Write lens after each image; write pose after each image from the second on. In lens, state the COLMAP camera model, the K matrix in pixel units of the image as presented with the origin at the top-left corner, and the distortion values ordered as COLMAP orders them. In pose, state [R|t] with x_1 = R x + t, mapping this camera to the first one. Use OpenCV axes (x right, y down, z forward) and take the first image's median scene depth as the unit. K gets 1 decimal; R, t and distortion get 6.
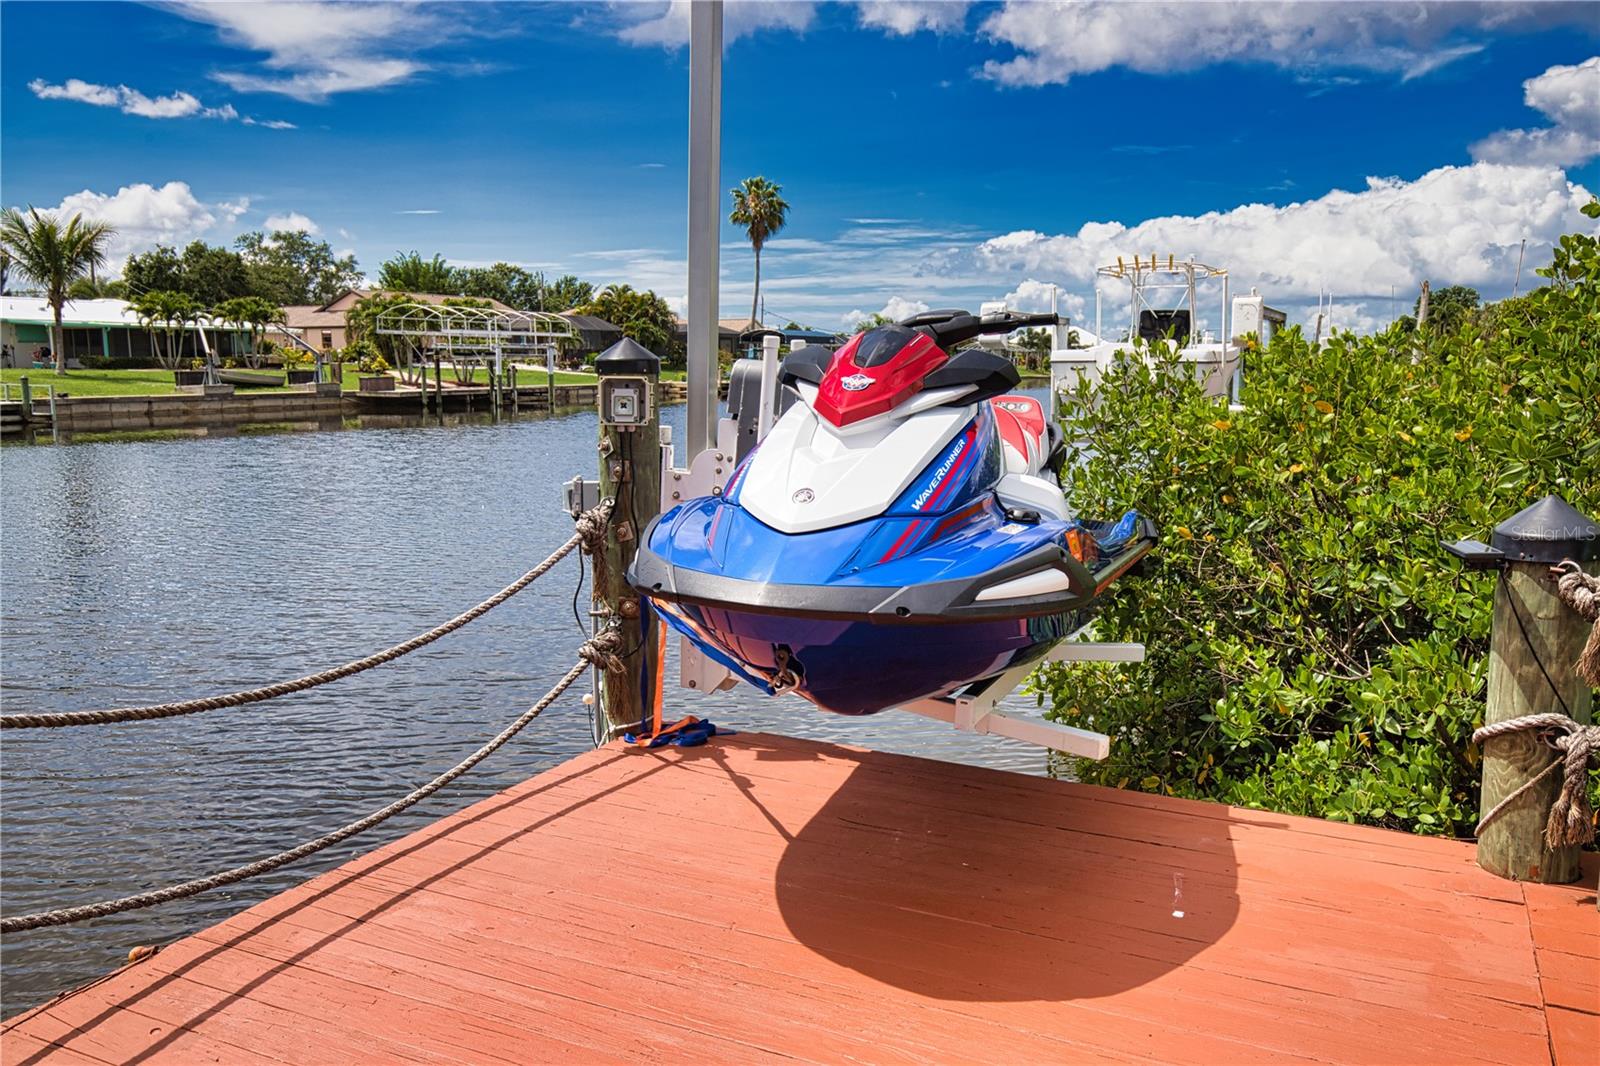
lens RADIAL K [[1214.6, 0, 802.9], [0, 1214.6, 526.4], [0, 0, 1]] dist [0.005196, 0.000436]
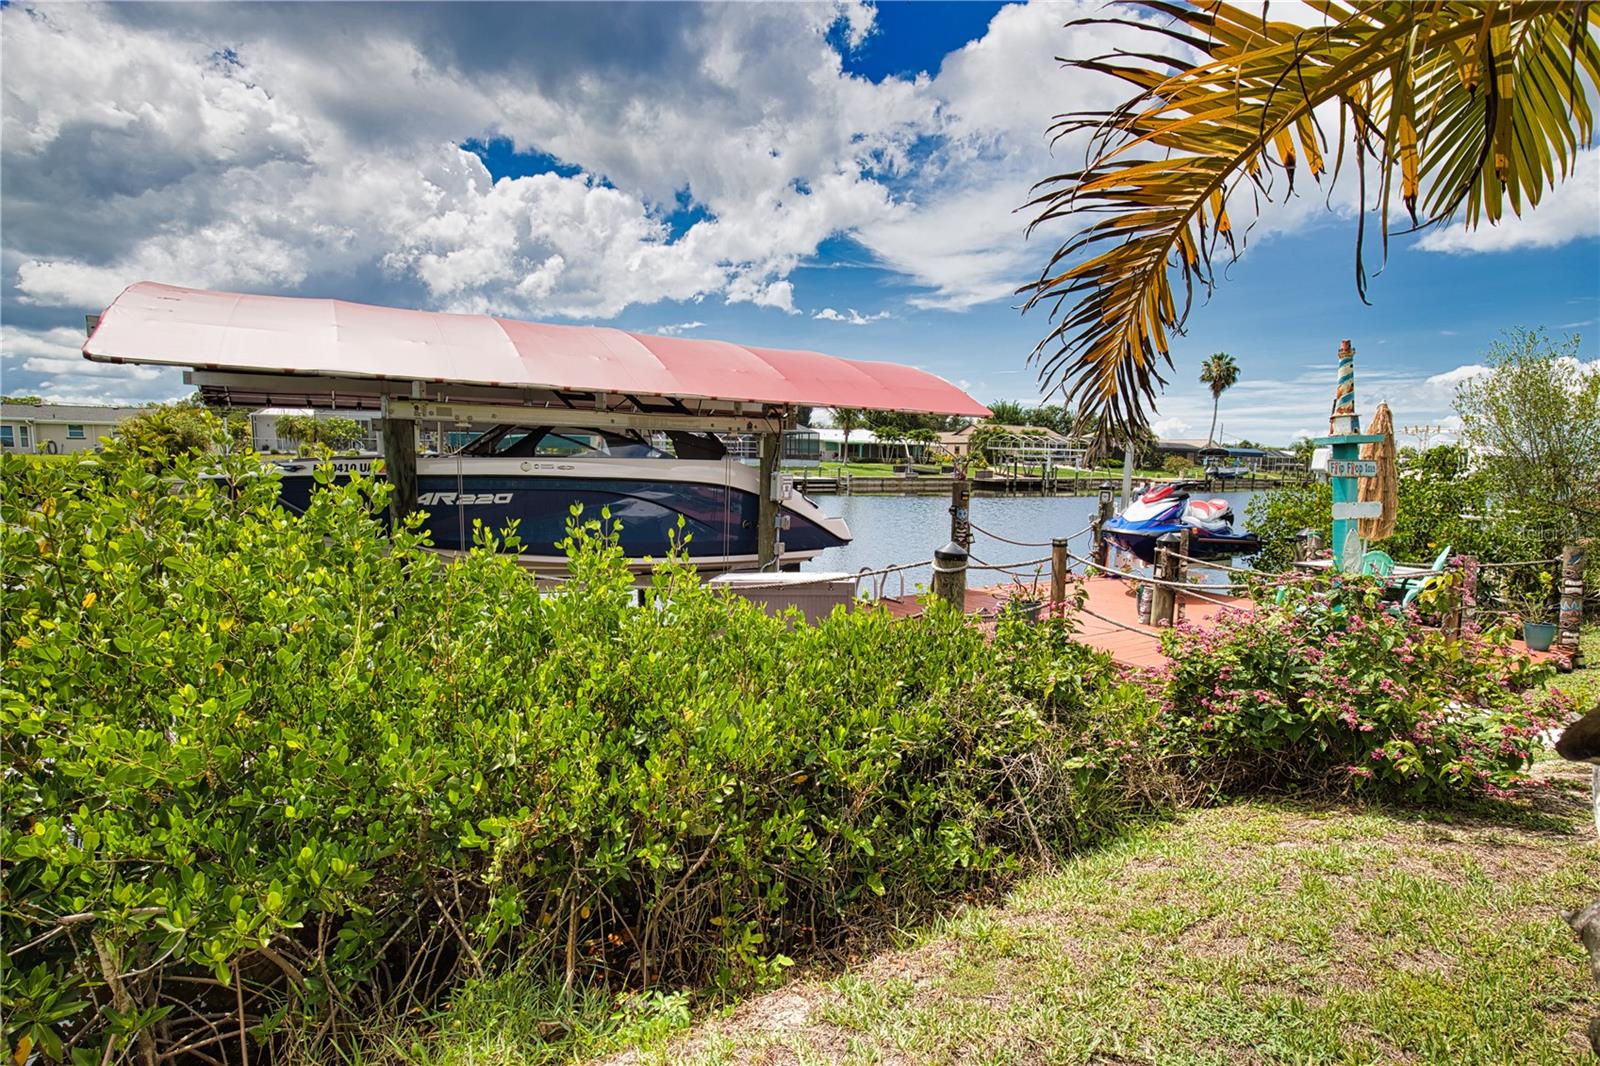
lens RADIAL K [[733.6, 0, 812.8], [0, 733.6, 527.6], [0, 0, 1]] dist [-0.032329, 0.005856]
pose [[0.854014, 0.070017, -0.515517, 0.022337], [-0.091507, 0.995670, -0.016360, 0.010471], [0.512139, 0.061145, 0.856723, -0.125145]]
